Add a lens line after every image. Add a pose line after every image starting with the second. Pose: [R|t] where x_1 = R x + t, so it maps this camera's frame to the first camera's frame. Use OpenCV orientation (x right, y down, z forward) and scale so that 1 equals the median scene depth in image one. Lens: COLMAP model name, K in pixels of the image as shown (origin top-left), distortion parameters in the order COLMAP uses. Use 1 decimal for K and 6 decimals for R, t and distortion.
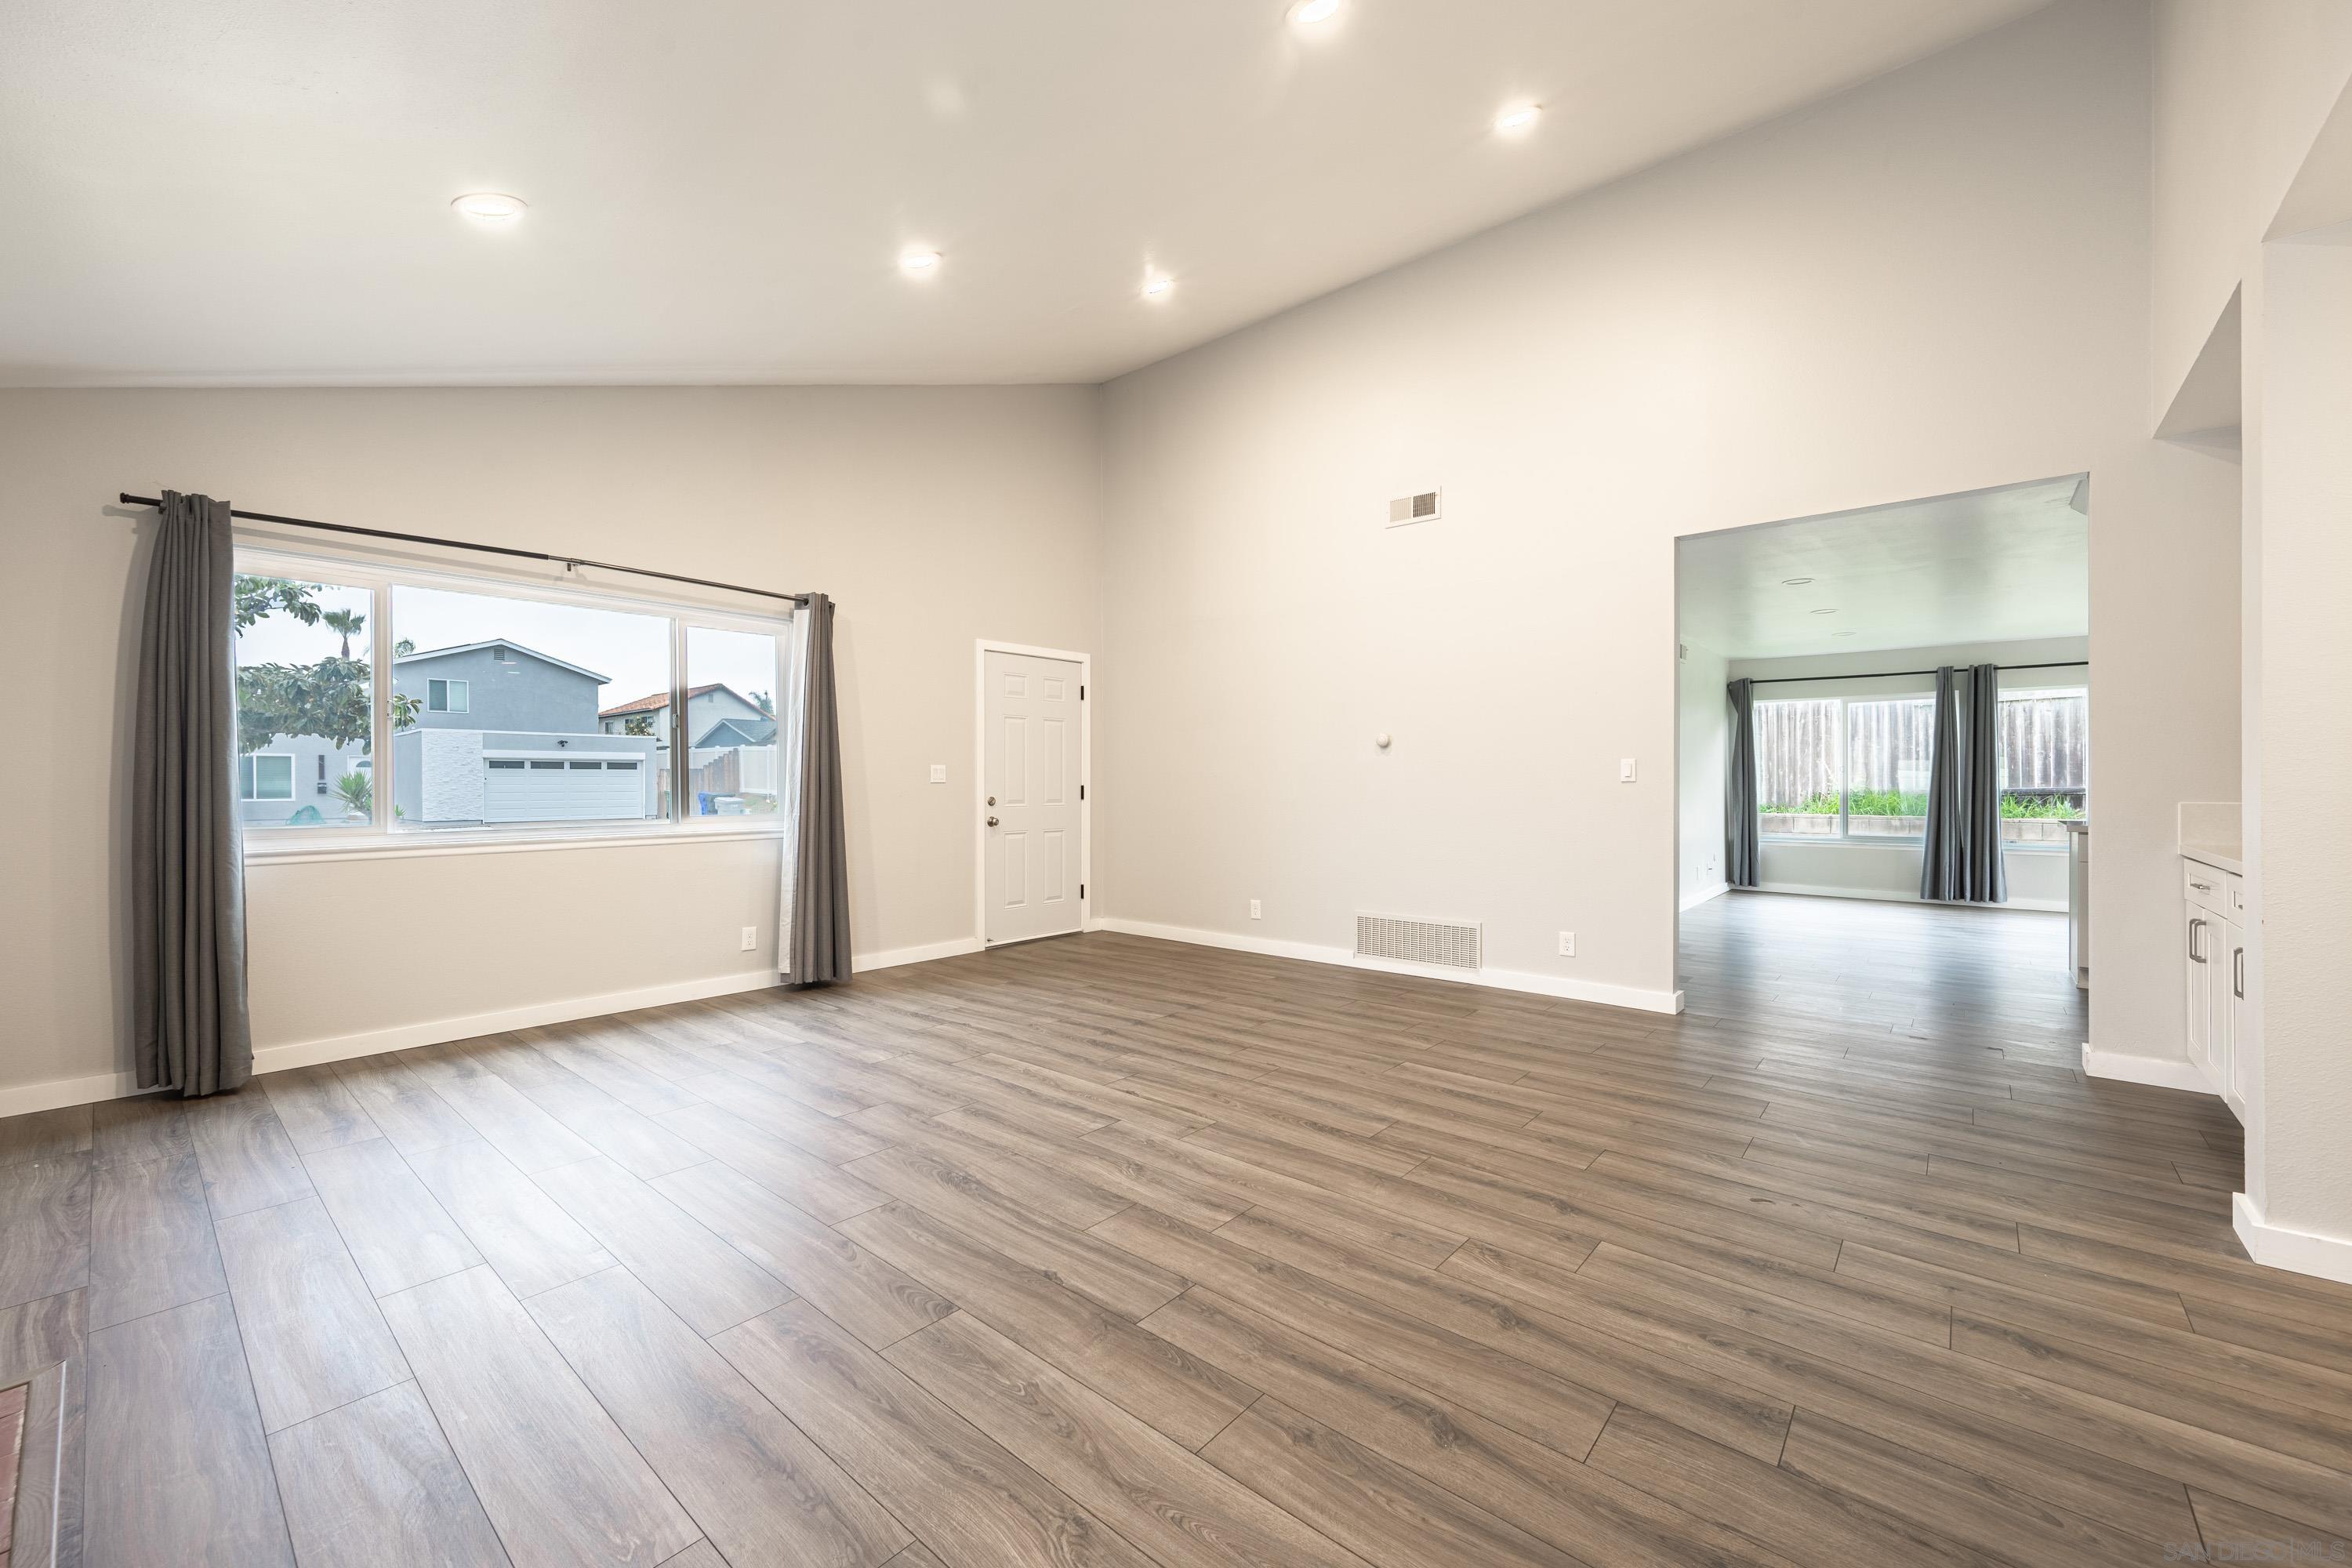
lens RADIAL K [[925.9, 0, 1166.7], [0, 925.9, 796.5], [0, 0, 1]] dist [0.001946, -0.000061]
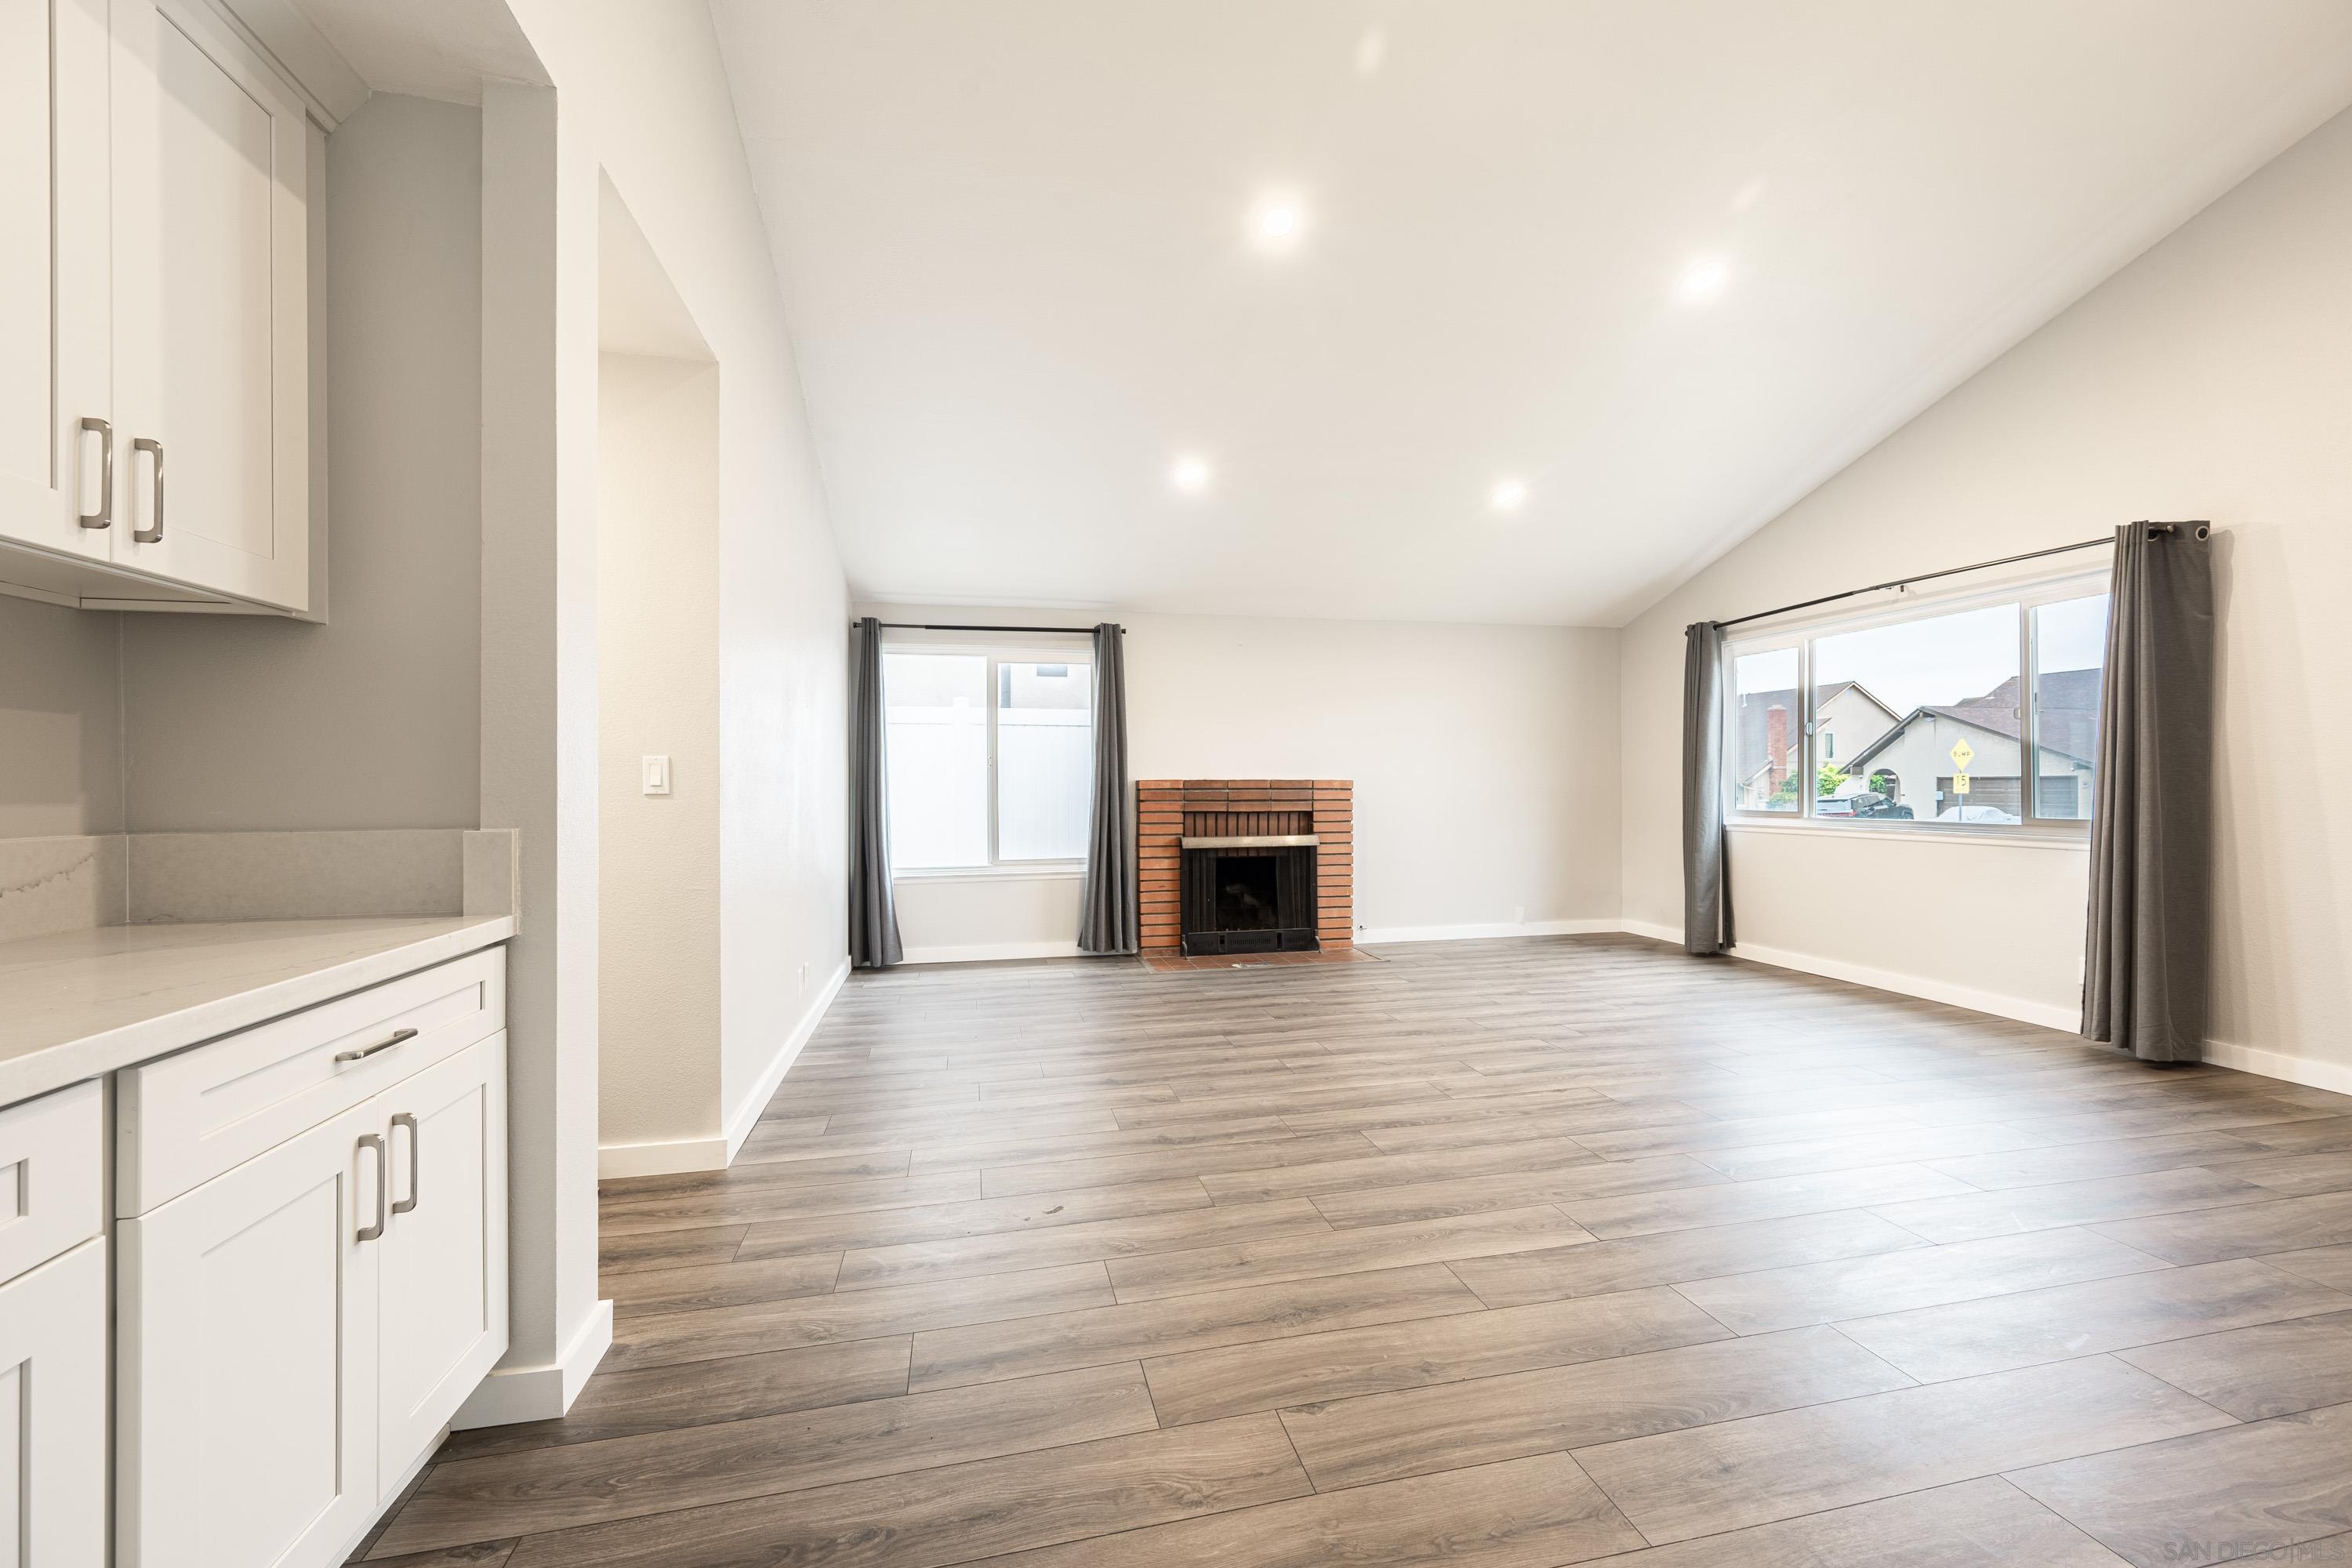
lens RADIAL K [[925.9, 0, 1182.4], [0, 925.9, 776.0], [0, 0, 1]] dist [0.001946, -0.000061]
pose [[-0.591141, -0.004207, -0.806557, 1.077108], [-0.006204, 0.999981, -0.000669, -0.019782], [0.806544, 0.004609, -0.591156, 1.341040]]
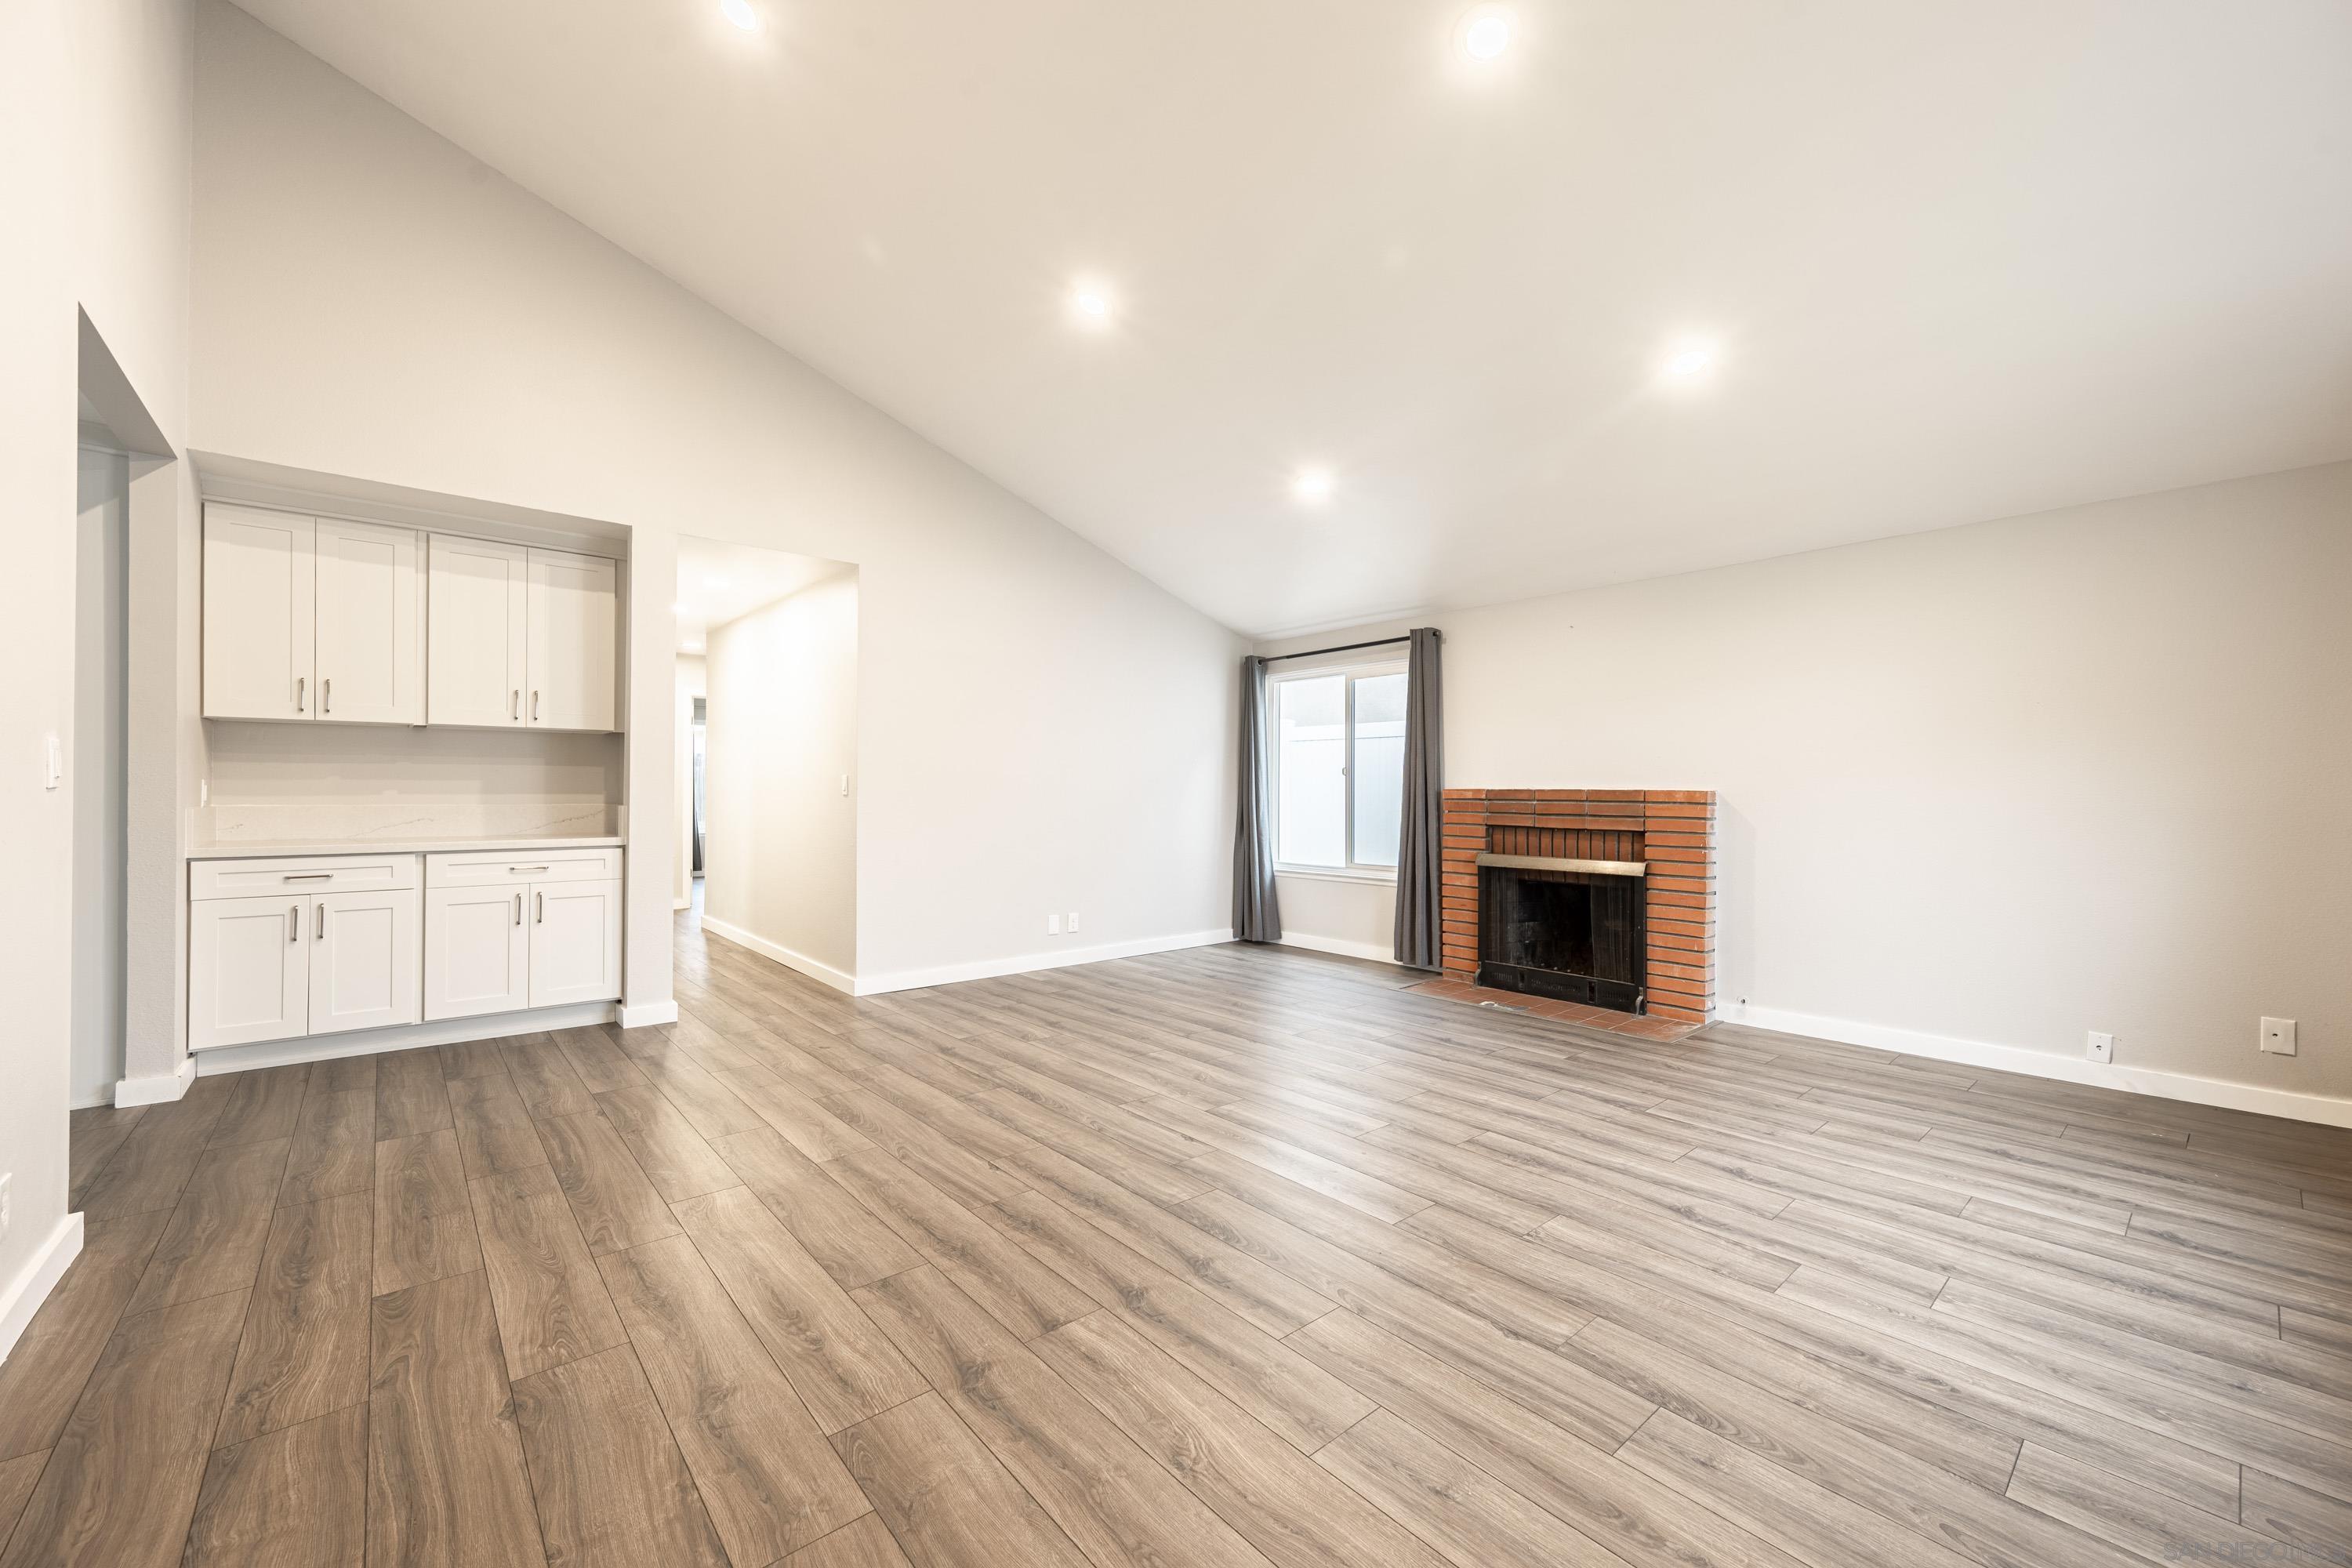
lens RADIAL K [[925.9, 0, 1172.6], [0, 925.9, 792.5], [0, 0, 1]] dist [0.001946, -0.000061]
pose [[-0.989424, -0.004475, 0.144982, -0.161693], [-0.002344, 0.999887, 0.014867, -0.032025], [-0.145032, 0.014370, -0.989323, 2.004452]]
